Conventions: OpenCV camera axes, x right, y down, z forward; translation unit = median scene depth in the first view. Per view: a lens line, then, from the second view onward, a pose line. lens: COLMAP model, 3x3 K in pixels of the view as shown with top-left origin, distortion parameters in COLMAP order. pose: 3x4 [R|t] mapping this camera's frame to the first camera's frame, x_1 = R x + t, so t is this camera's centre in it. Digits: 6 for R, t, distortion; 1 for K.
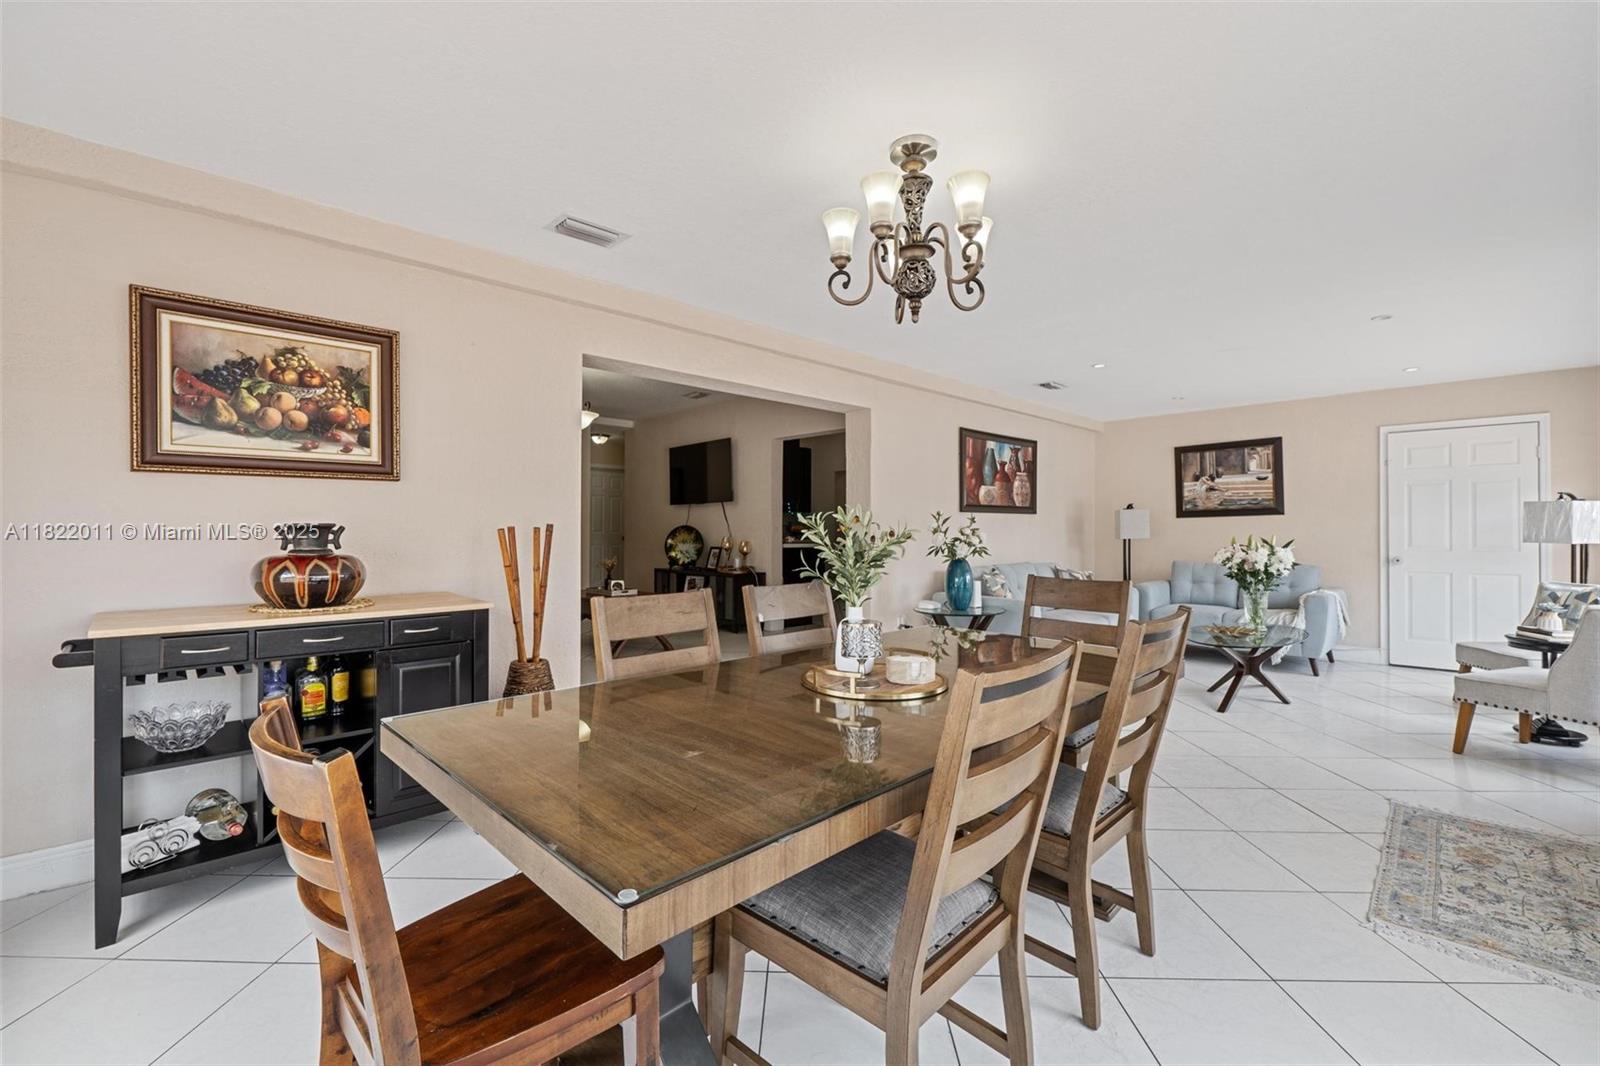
lens RADIAL K [[686.7, 0, 796.7], [0, 686.7, 527.3], [0, 0, 1]] dist [-0.005149, -0.000654]
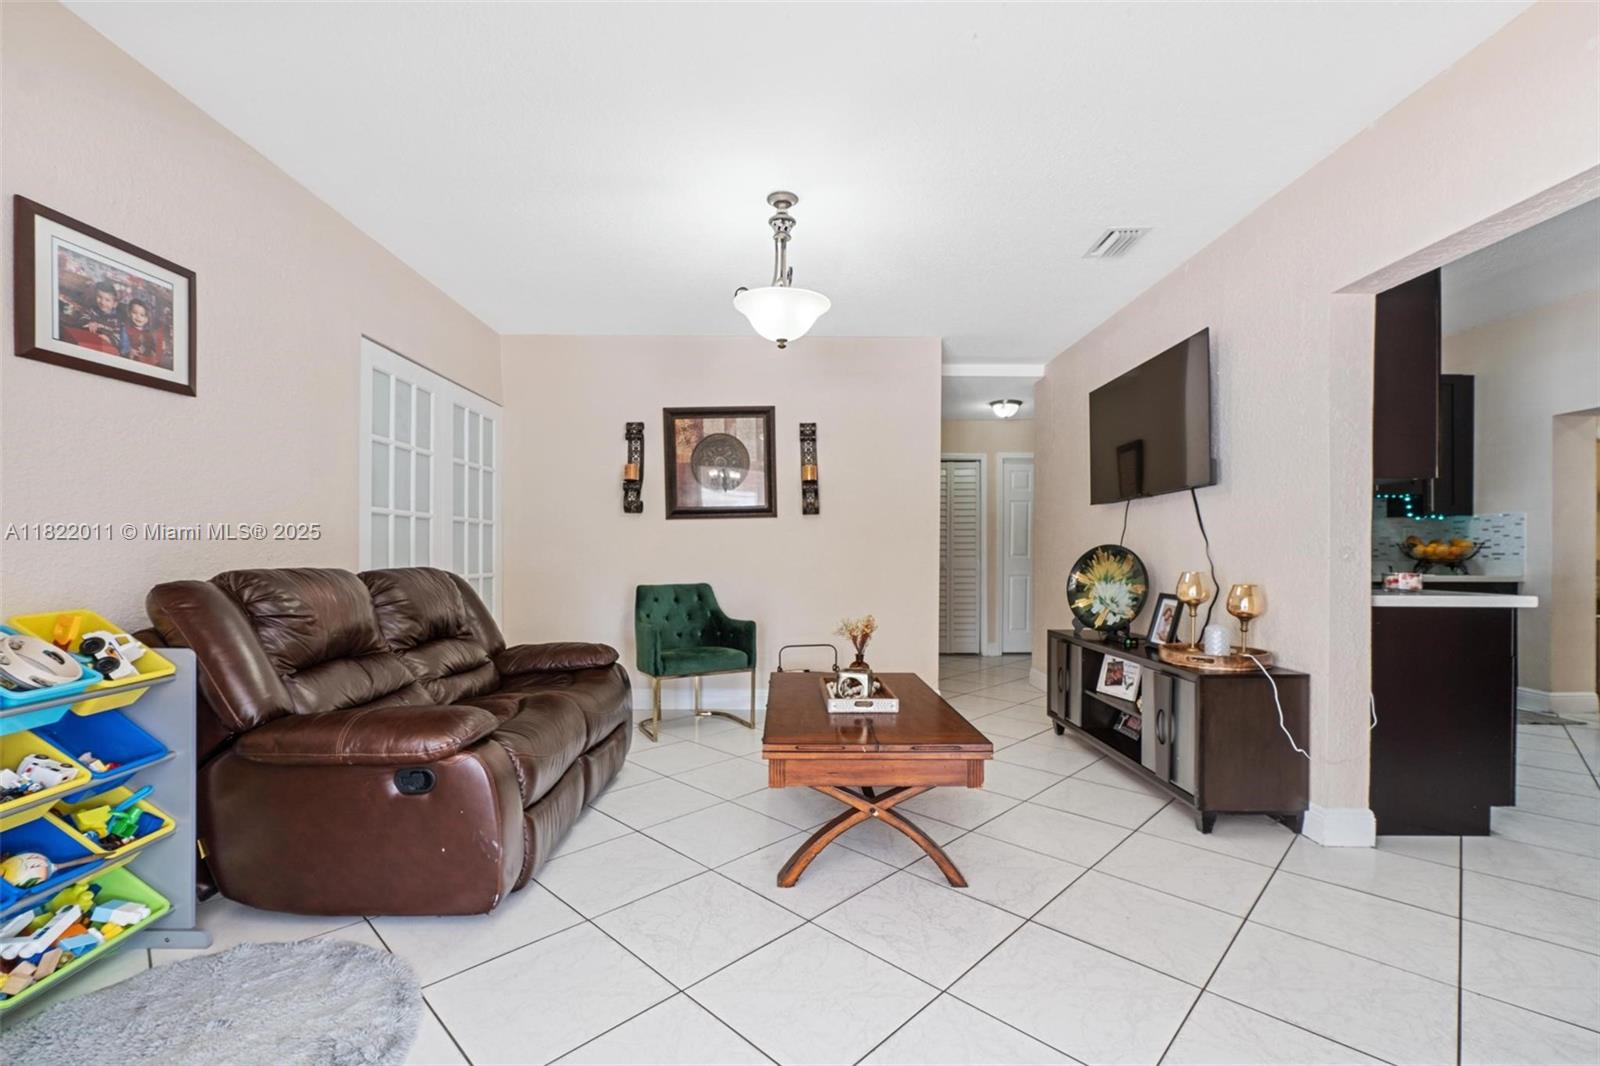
lens RADIAL K [[686.7, 0, 795.2], [0, 686.7, 554.0], [0, 0, 1]] dist [-0.005149, -0.000654]
pose [[0.728128, 0.001151, -0.685440, 0.010969], [0.001947, 0.999991, 0.003748, 0.004231], [0.685438, -0.004064, 0.728119, 1.430955]]
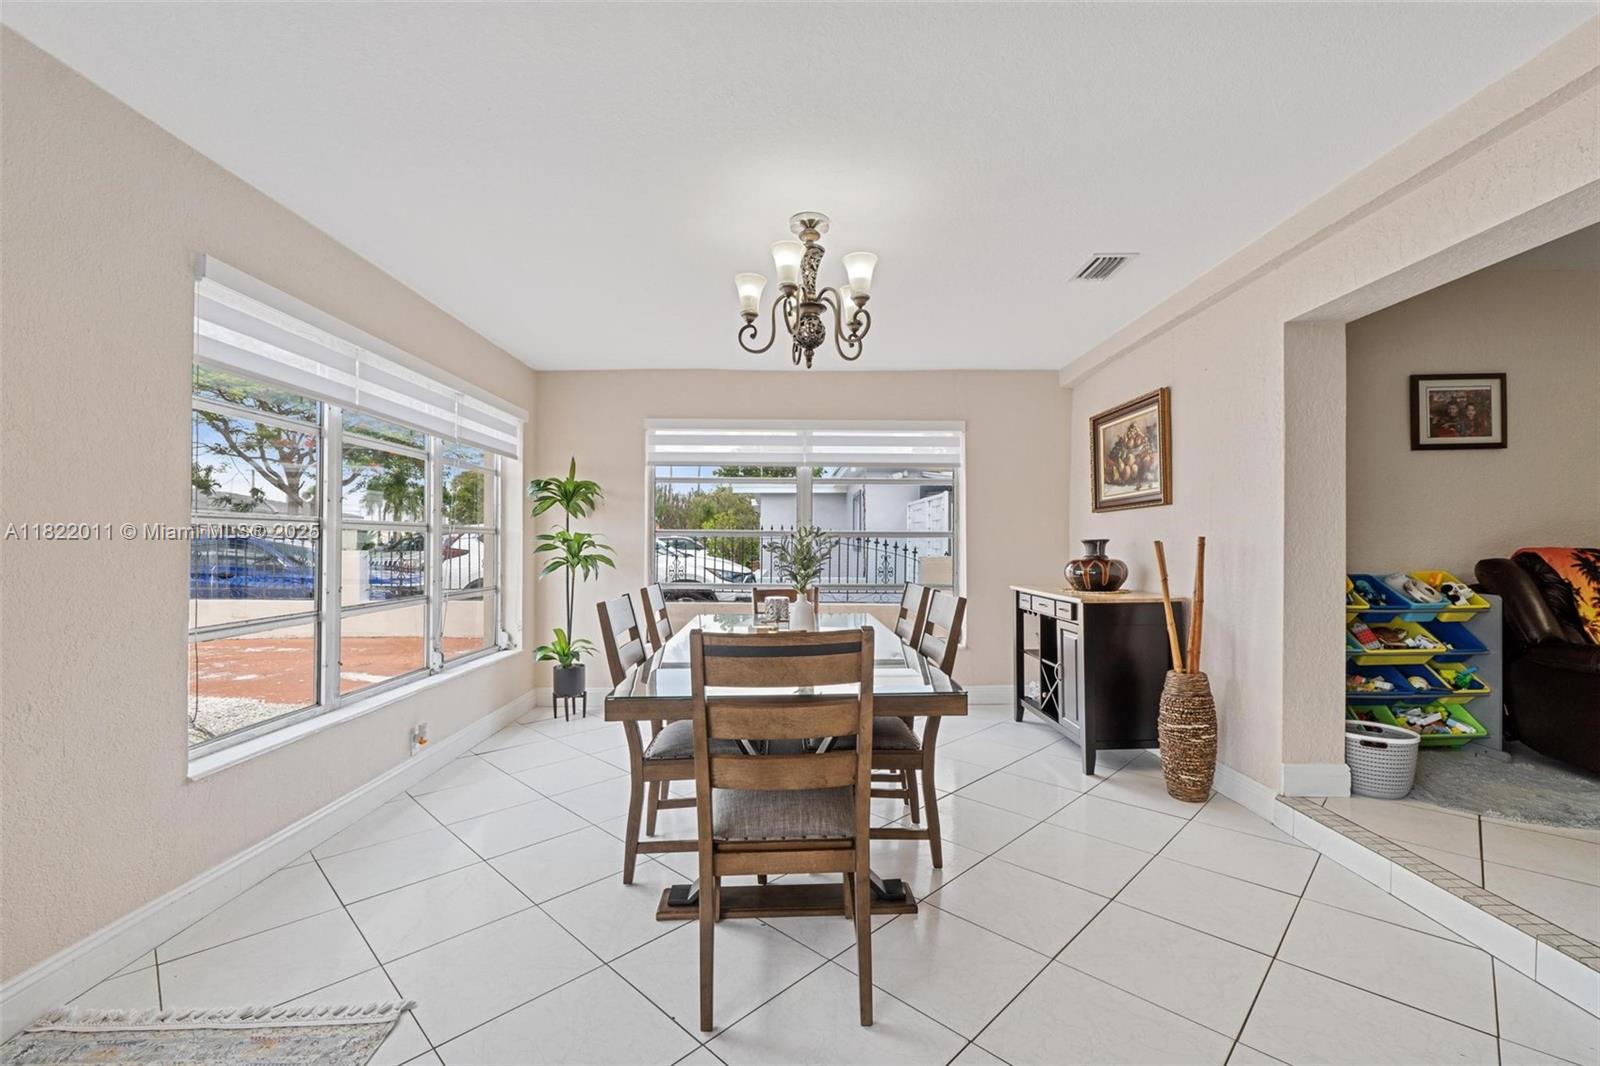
lens RADIAL K [[686.7, 0, 801.9], [0, 686.7, 539.5], [0, 0, 1]] dist [-0.005149, -0.000654]
pose [[-0.680280, -0.008064, -0.732908, 0.840963], [0.001082, 0.999927, -0.012006, 0.012158], [0.732952, -0.008961, -0.680221, 1.430231]]
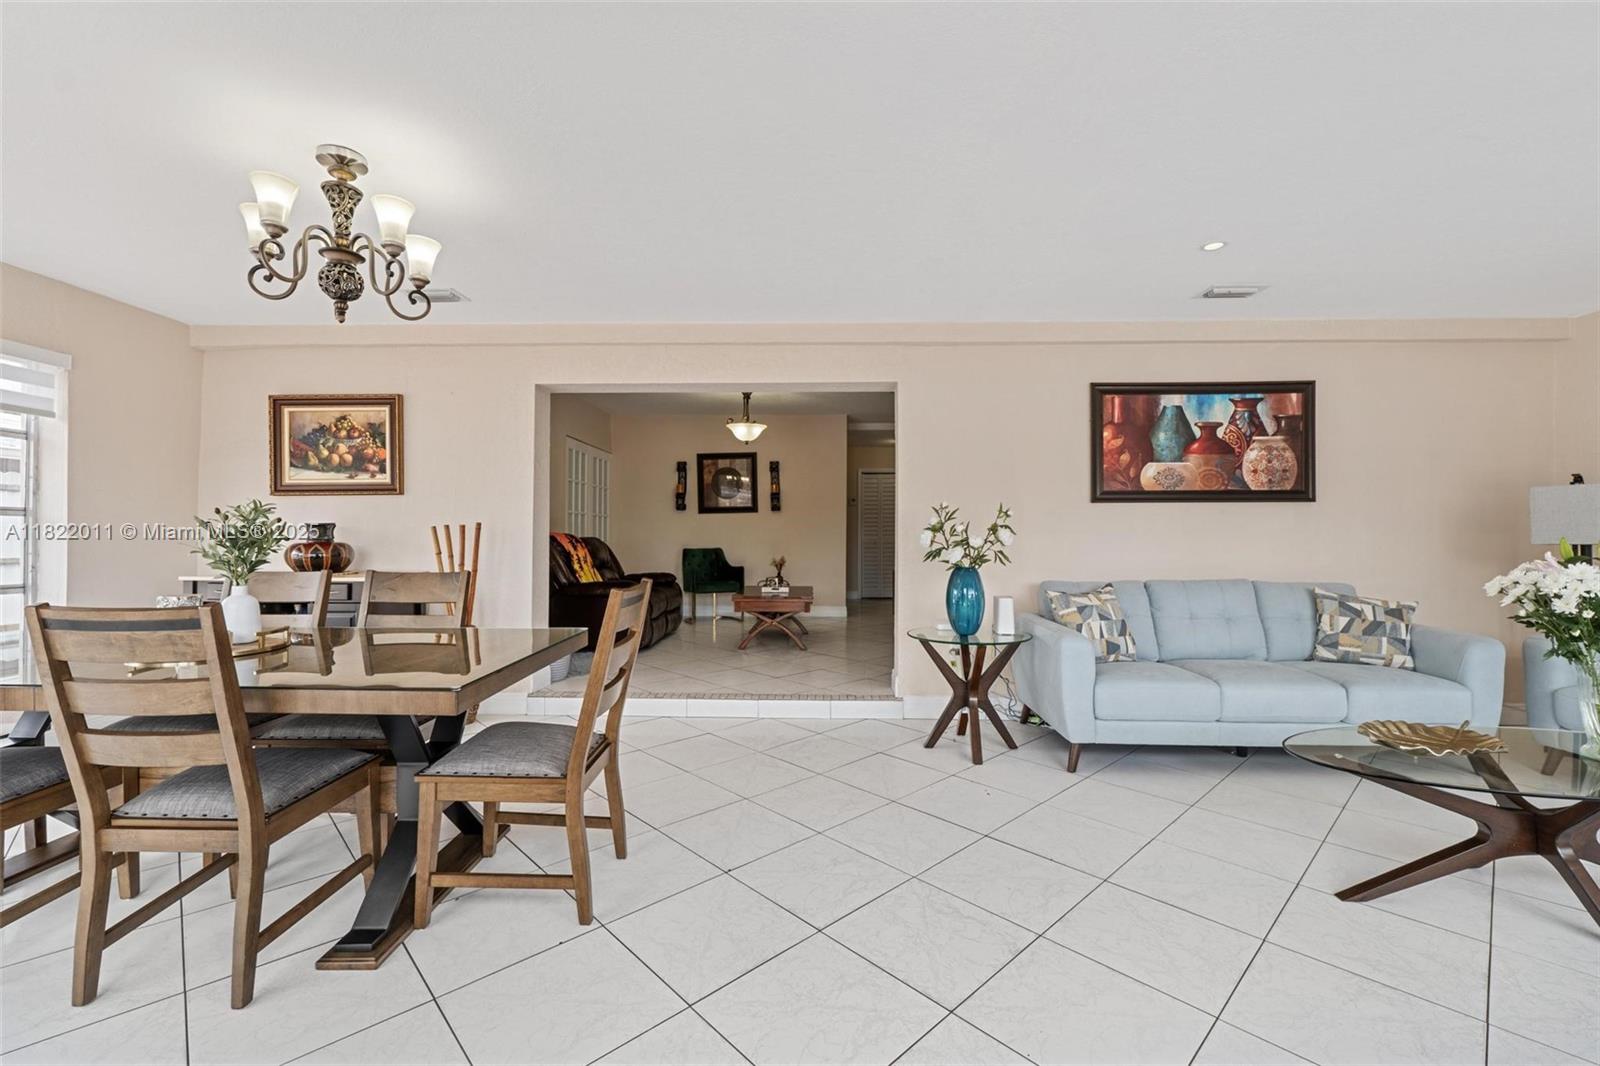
lens RADIAL K [[686.7, 0, 789.5], [0, 686.7, 530.8], [0, 0, 1]] dist [-0.005149, -0.000654]
pose [[0.693478, -0.005138, -0.720460, 1.120962], [0.001179, 0.999981, -0.005996, 0.021844], [0.720477, 0.003308, 0.693471, 0.605268]]
